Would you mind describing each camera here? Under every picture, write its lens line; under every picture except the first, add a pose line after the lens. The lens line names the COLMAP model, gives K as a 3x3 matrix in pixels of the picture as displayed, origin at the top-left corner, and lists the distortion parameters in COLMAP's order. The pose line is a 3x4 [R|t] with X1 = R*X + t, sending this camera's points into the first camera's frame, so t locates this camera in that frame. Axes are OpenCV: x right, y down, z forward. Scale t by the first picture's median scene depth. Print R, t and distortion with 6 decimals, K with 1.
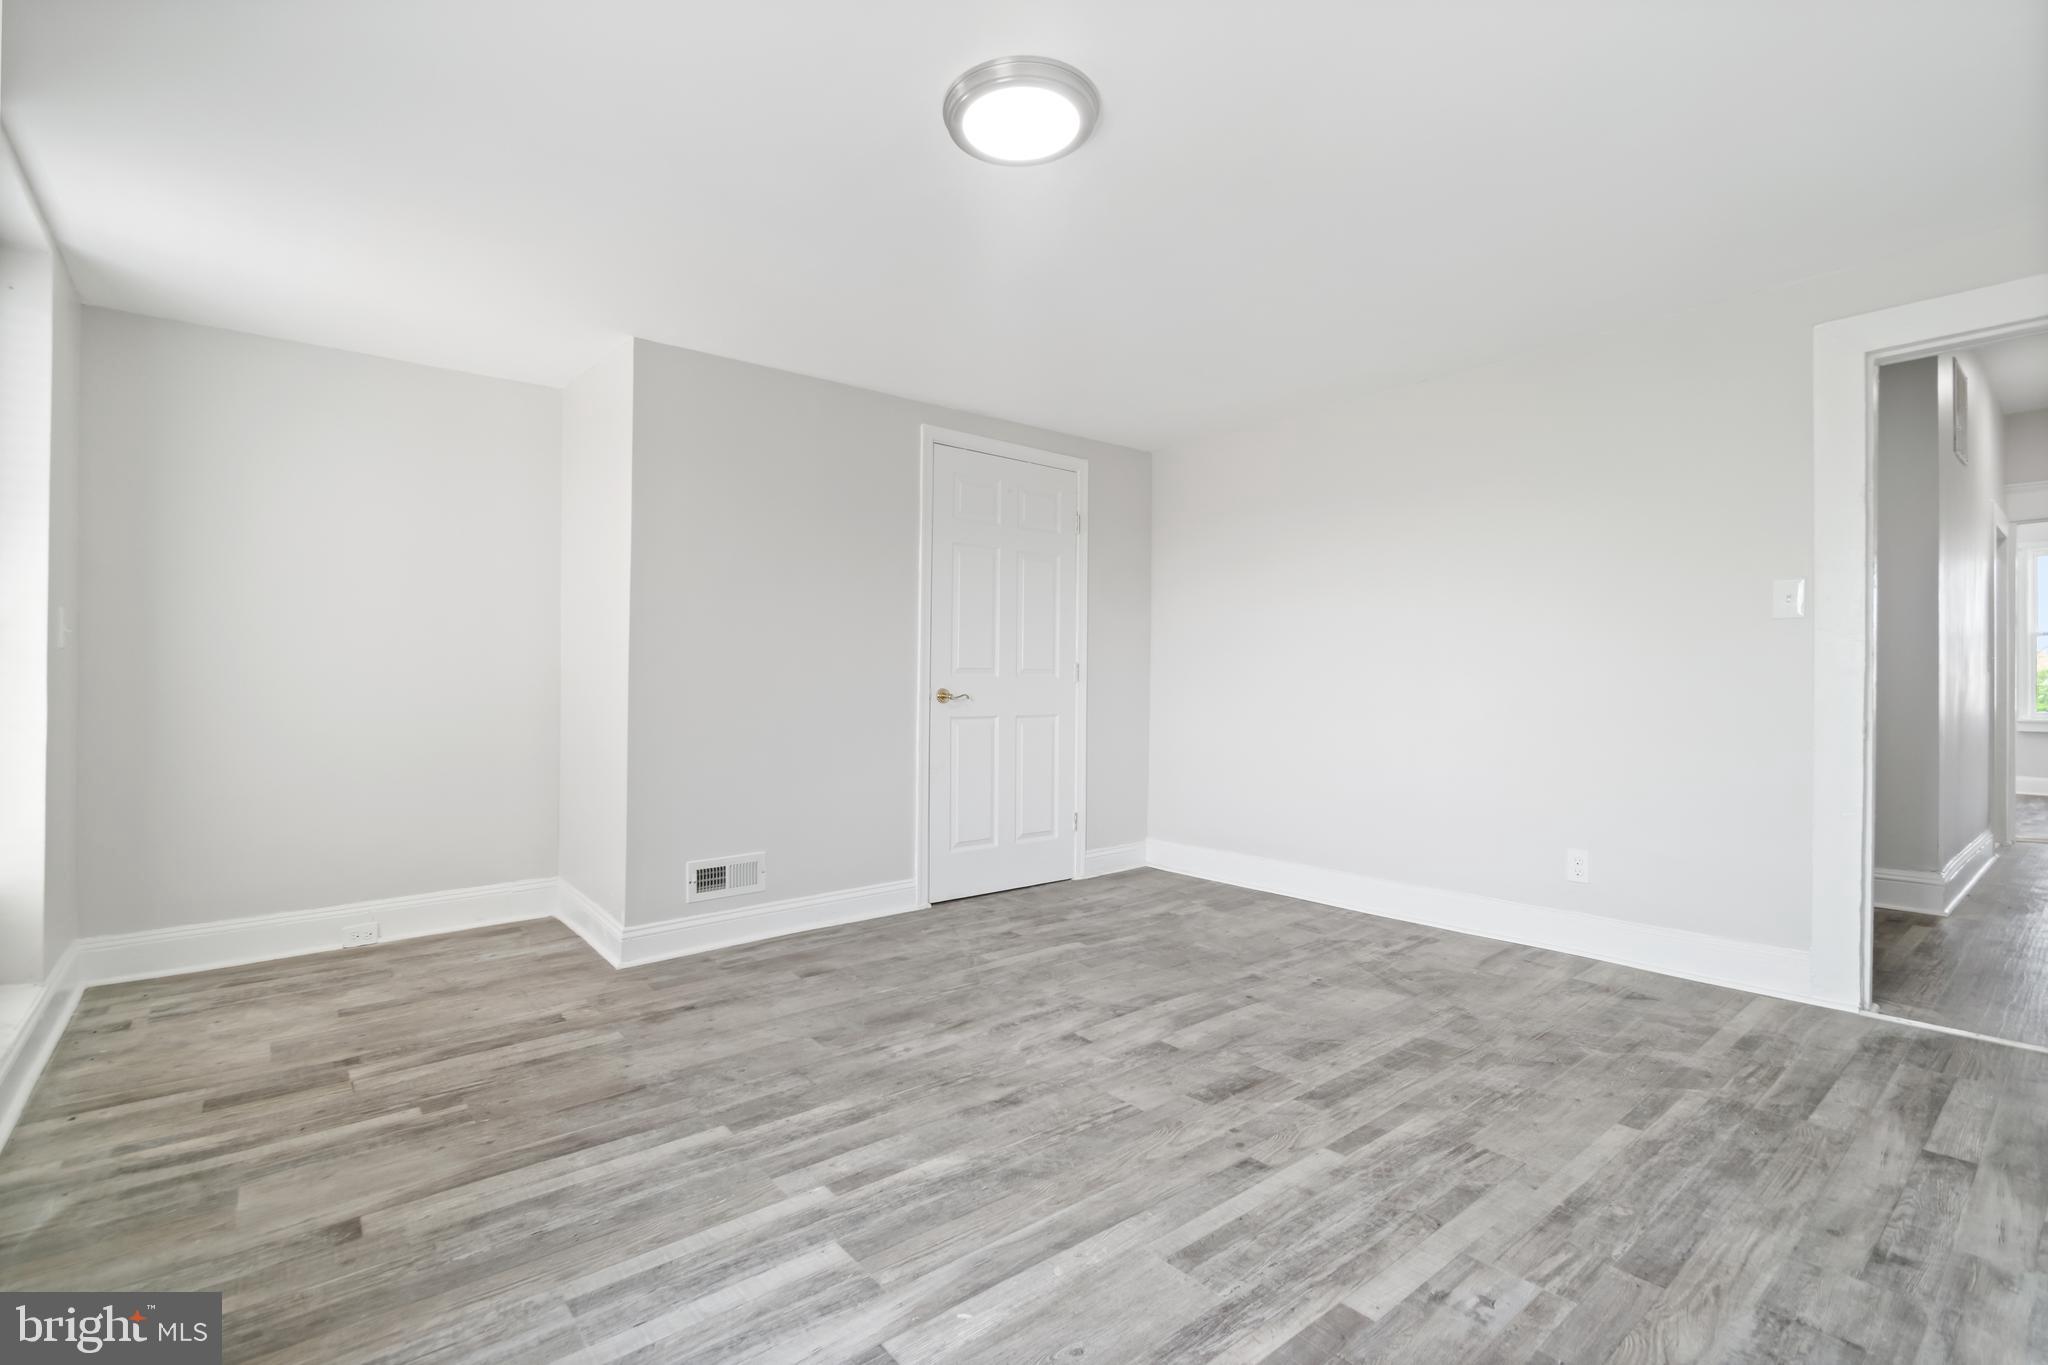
lens RADIAL K [[932.1, 0, 1005.0], [0, 932.1, 697.6], [0, 0, 1]] dist [0.011435, -0.007966]
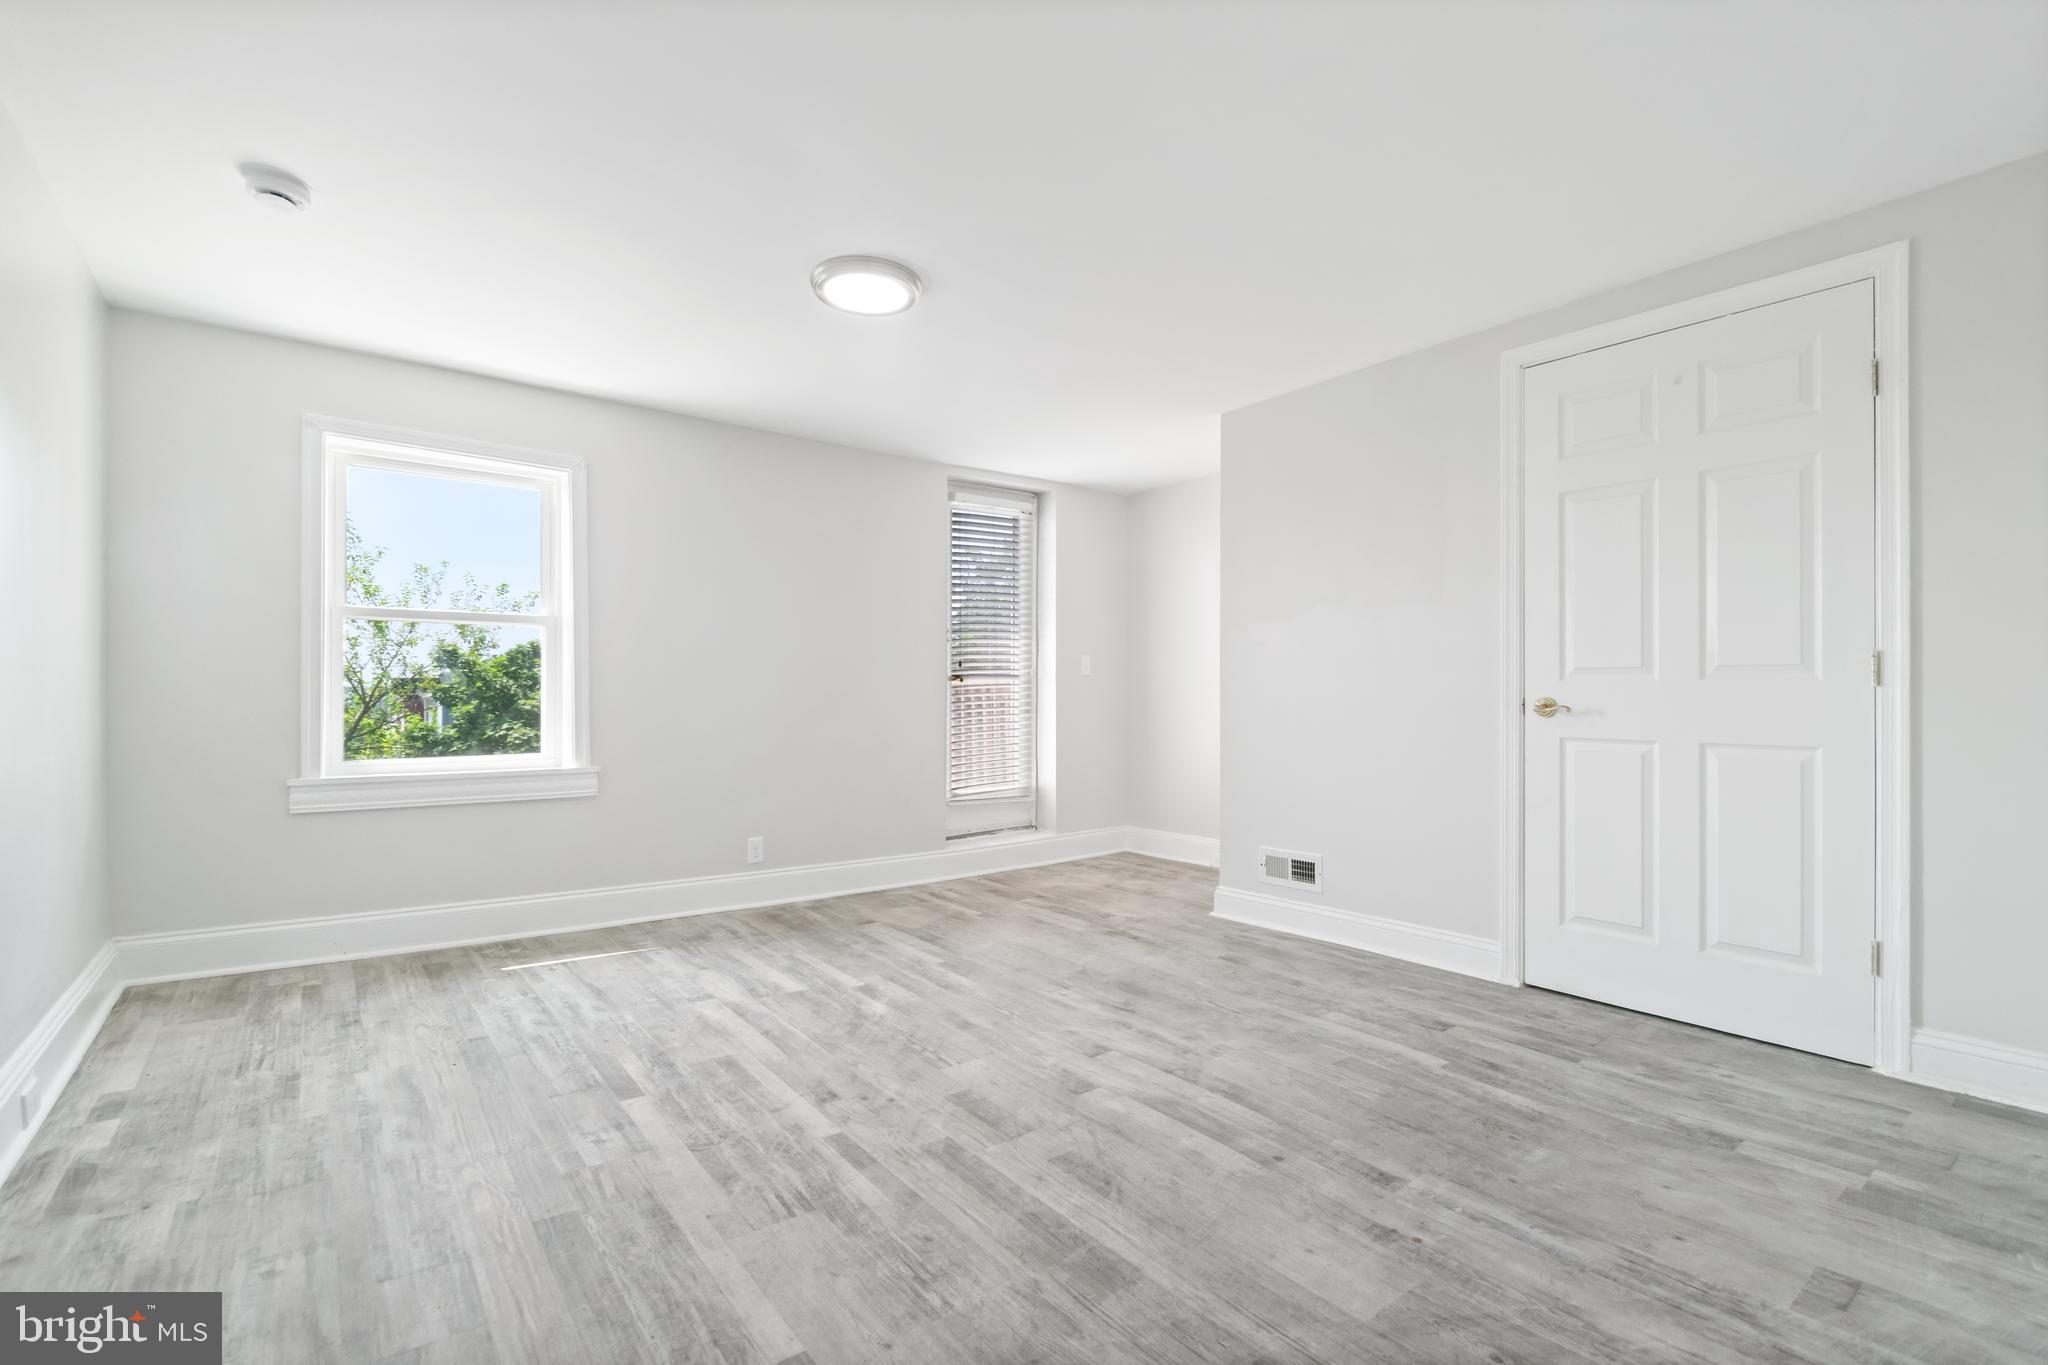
lens RADIAL K [[932.1, 0, 1005.0], [0, 932.1, 697.6], [0, 0, 1]] dist [0.011435, -0.007966]
pose [[-0.049217, -0.000469, -0.998788, 1.213724], [-0.018421, 0.999830, 0.000438, -0.001915], [0.998618, 0.018420, -0.049217, 1.087468]]
